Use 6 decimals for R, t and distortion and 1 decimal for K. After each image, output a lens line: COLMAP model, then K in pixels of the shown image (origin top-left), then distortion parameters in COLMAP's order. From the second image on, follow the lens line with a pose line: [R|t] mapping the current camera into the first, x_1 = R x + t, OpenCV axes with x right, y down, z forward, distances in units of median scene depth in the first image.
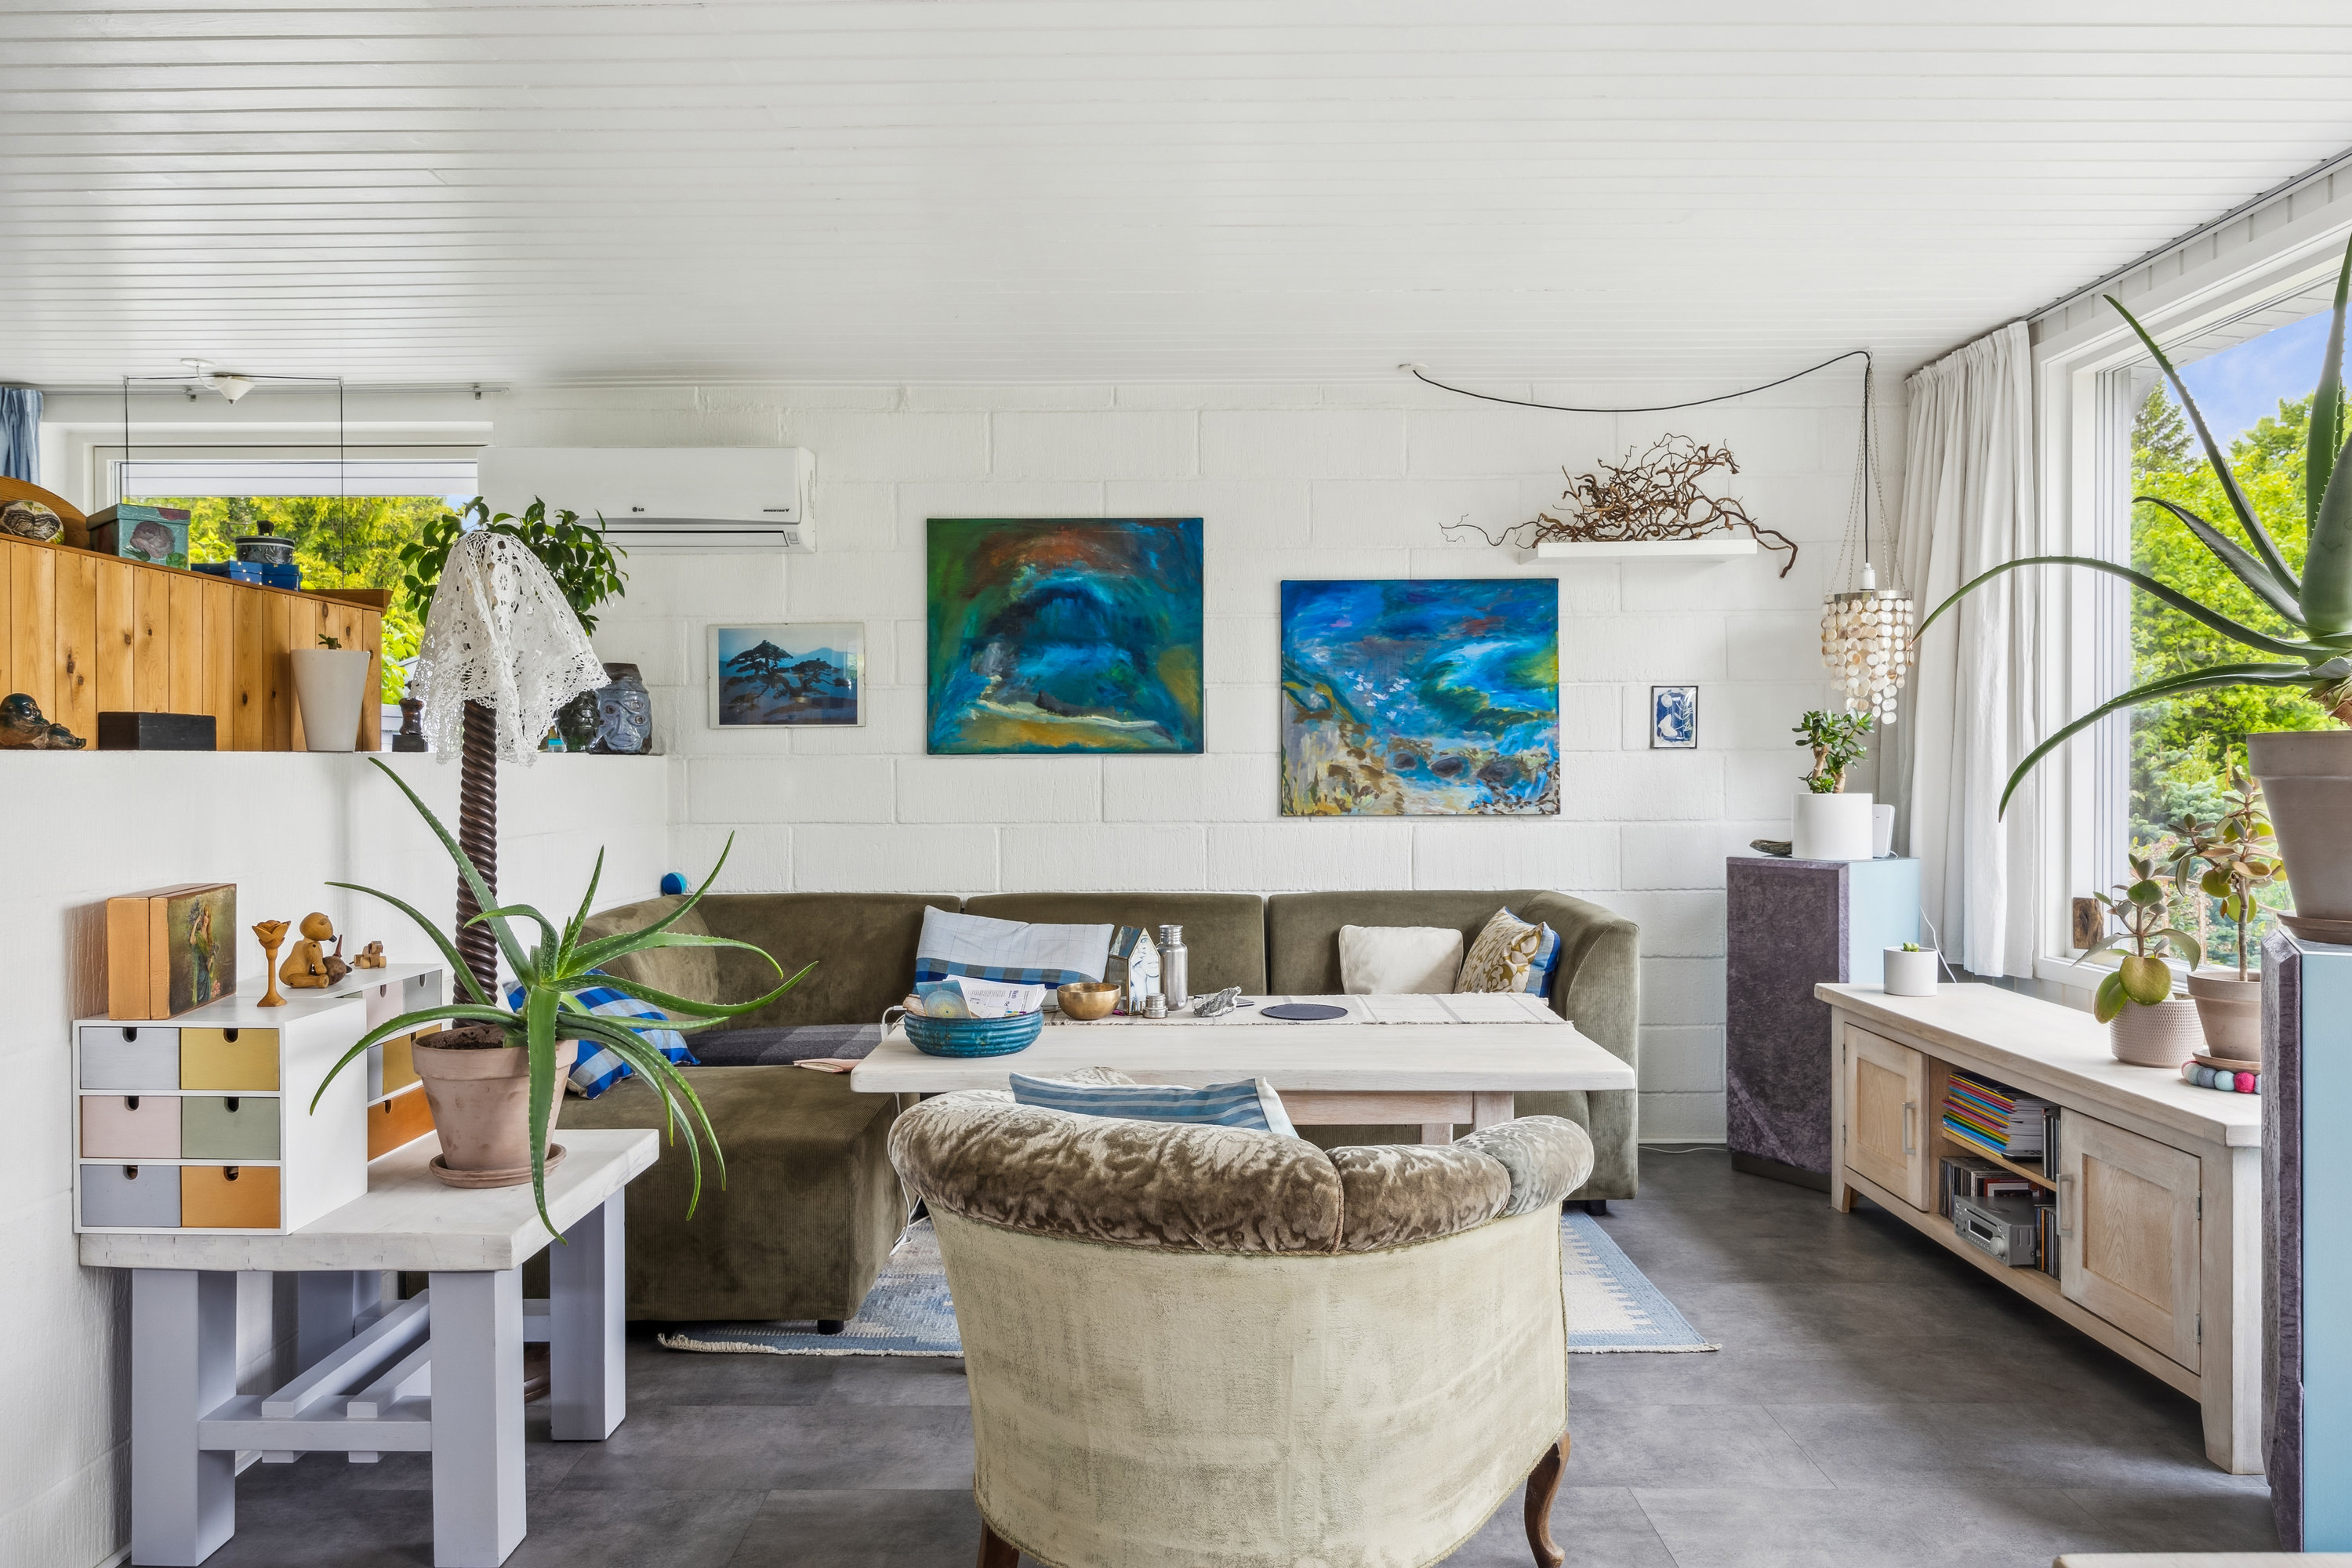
lens RADIAL K [[1625.1, 0, 1093.6], [0, 1625.1, 791.3], [0, 0, 1]] dist [-0.000387, -0.001752]
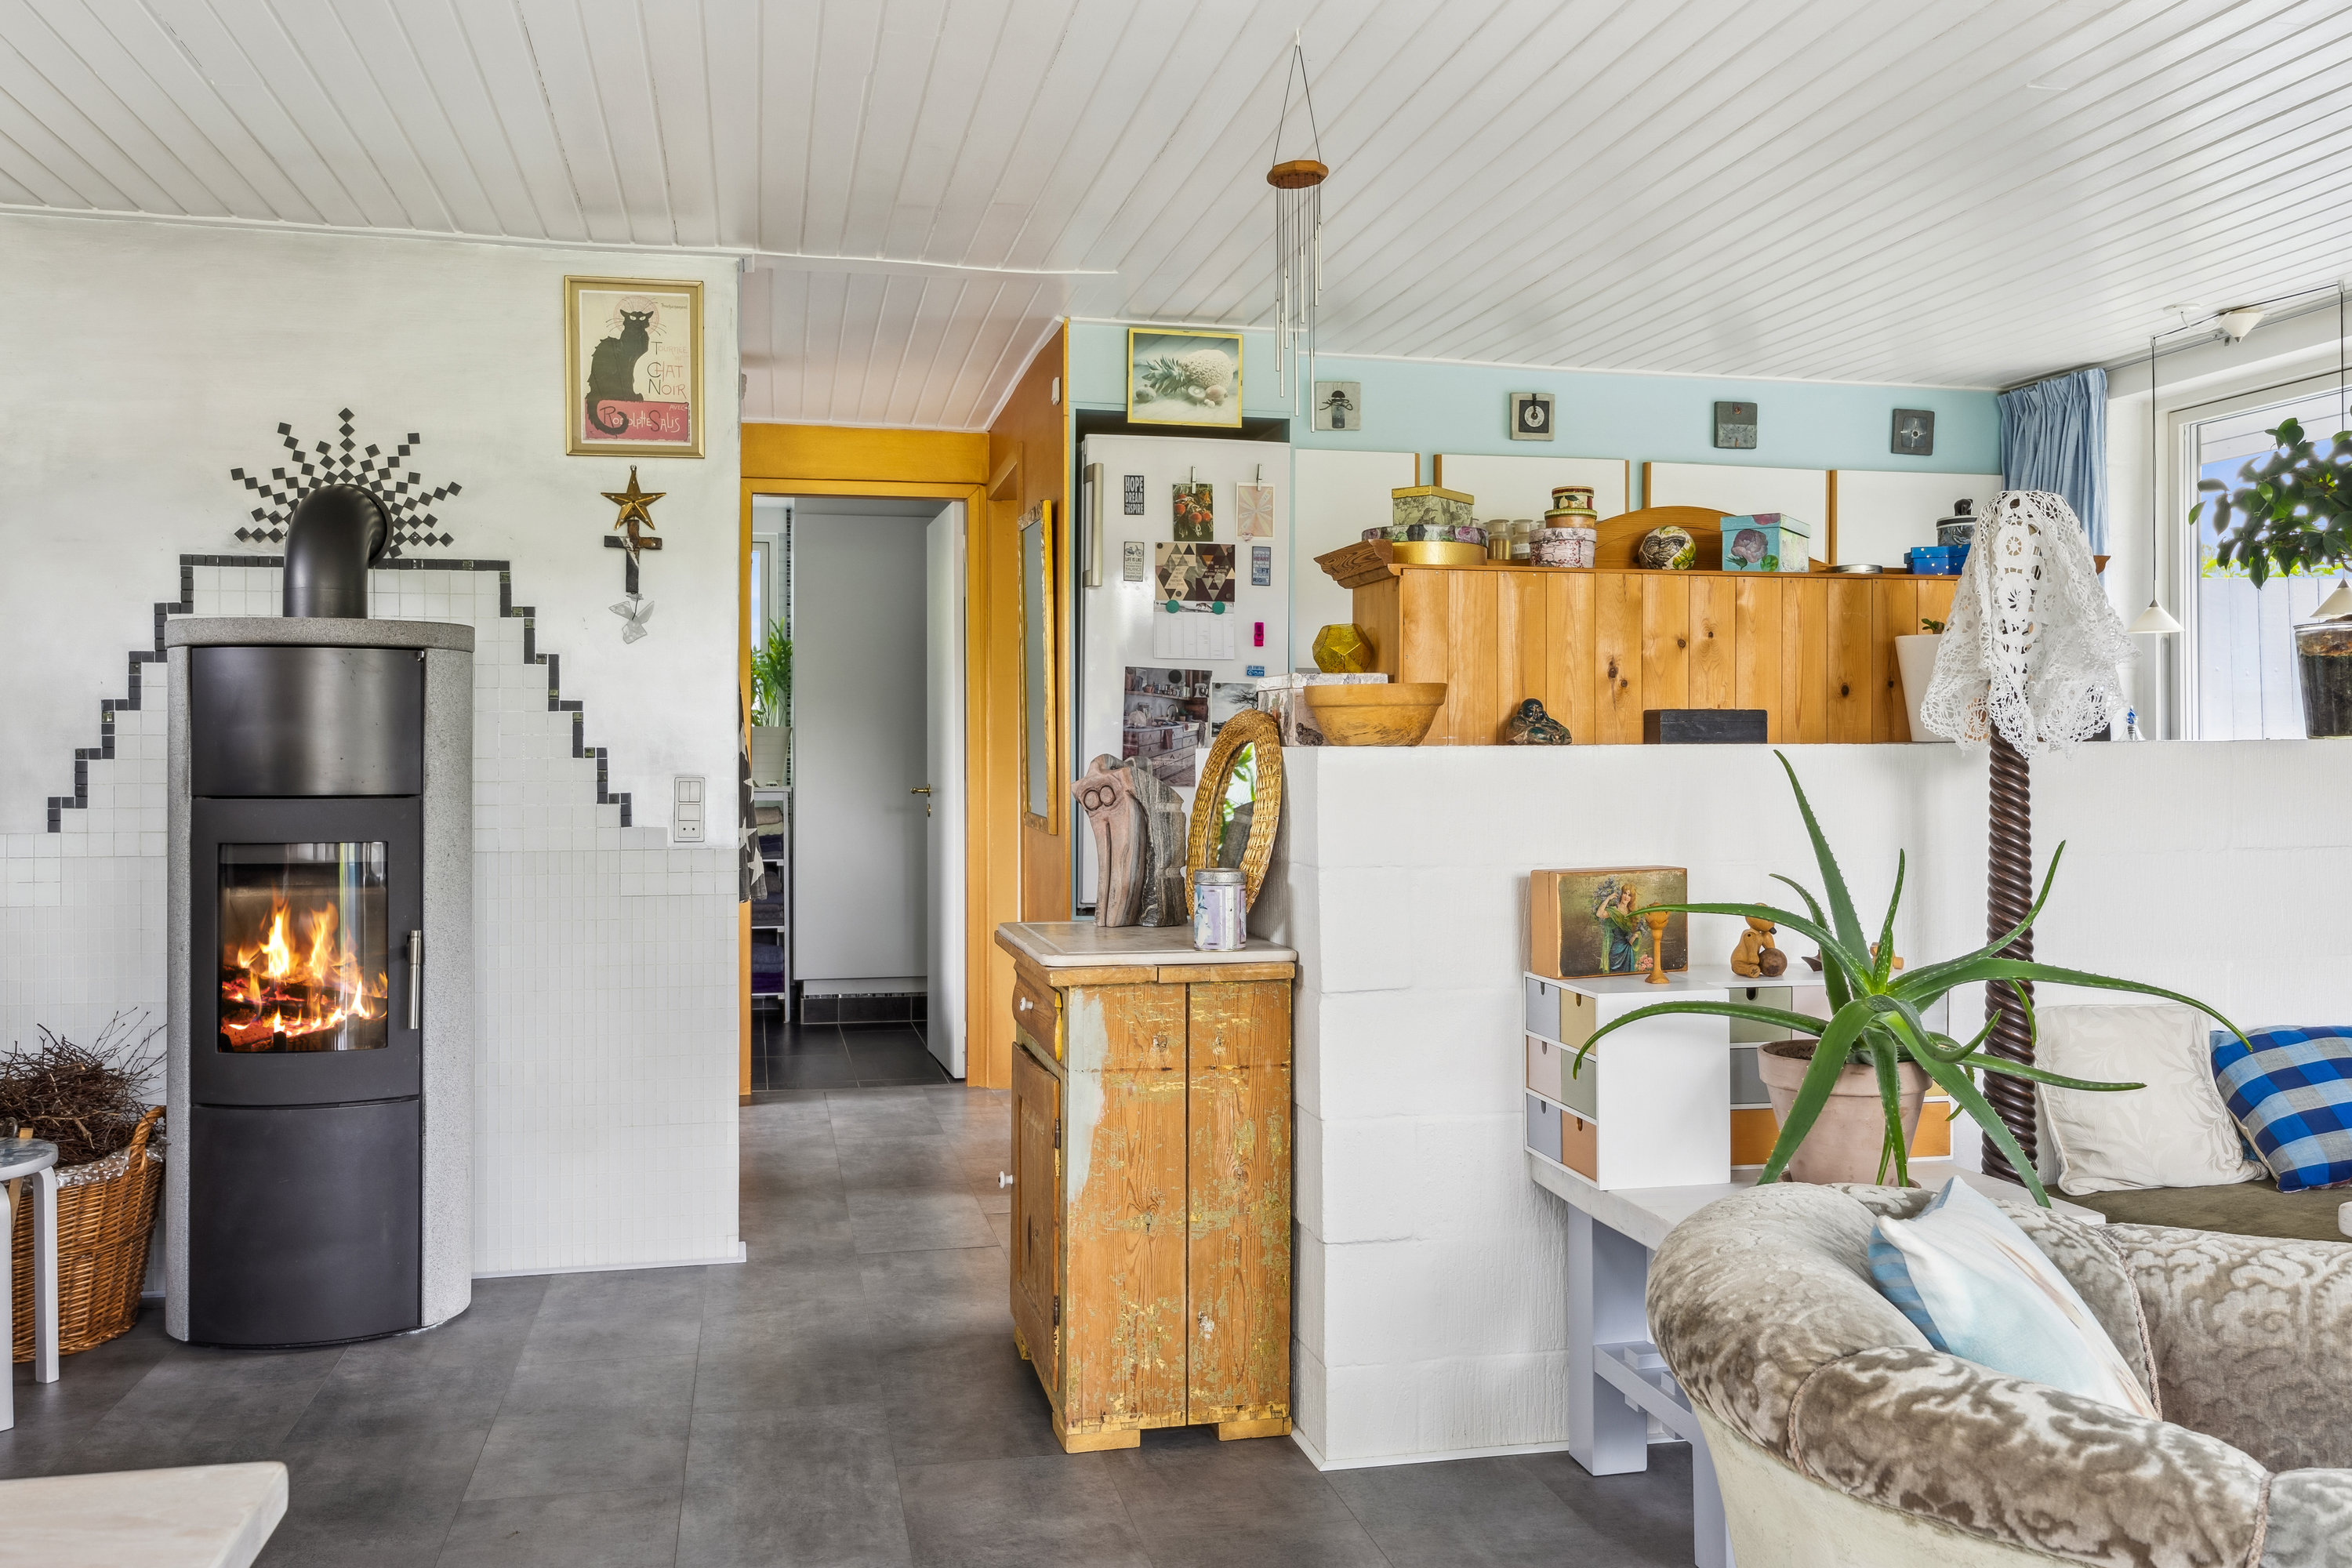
lens RADIAL K [[1979.3, 0, 1177.6], [0, 1979.3, 763.6], [0, 0, 1]] dist [-0.009784, -0.010621]
pose [[0.219519, -0.000312, -0.975608, 0.566998], [-0.013598, 0.999902, -0.003380, -0.002646], [0.975514, 0.014008, 0.219493, 0.332262]]
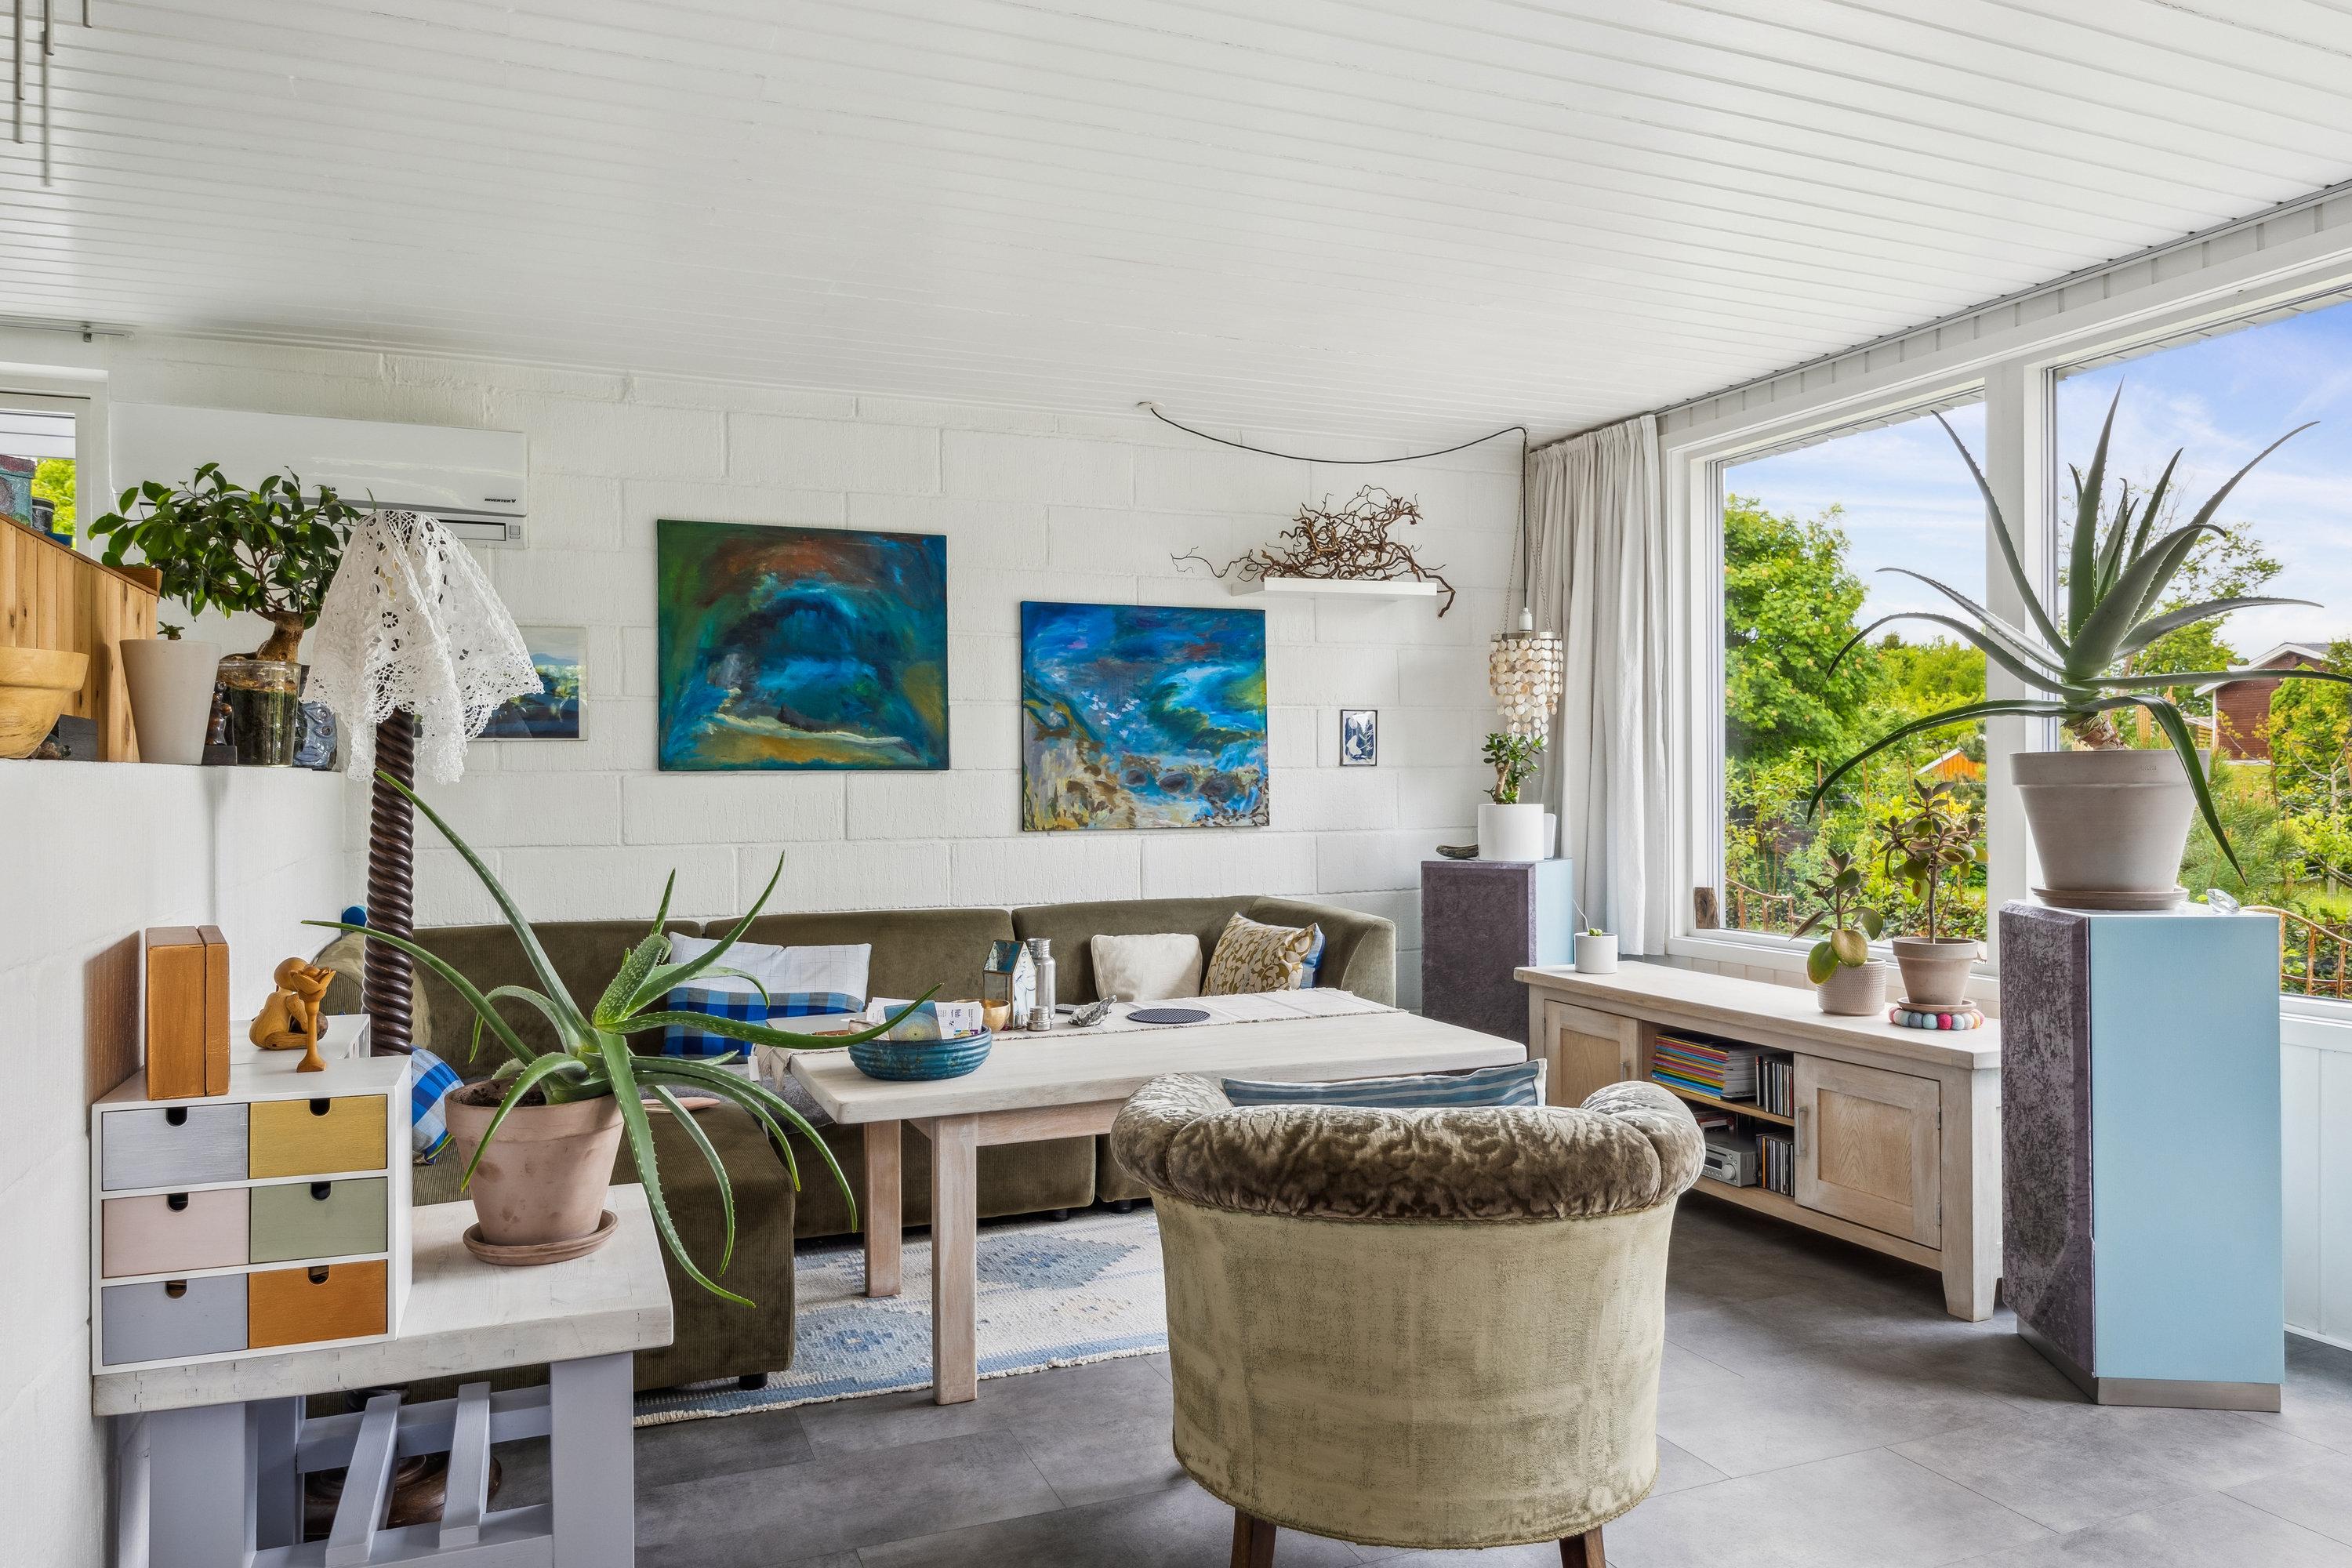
lens RADIAL K [[1625.1, 0, 1081.6], [0, 1625.1, 797.2], [0, 0, 1]] dist [-0.000387, -0.001752]
pose [[0.918572, -0.006059, 0.395206, -0.385127], [0.009436, 0.999934, -0.006603, 0.001494], [-0.395140, 0.009795, 0.918569, 0.067888]]
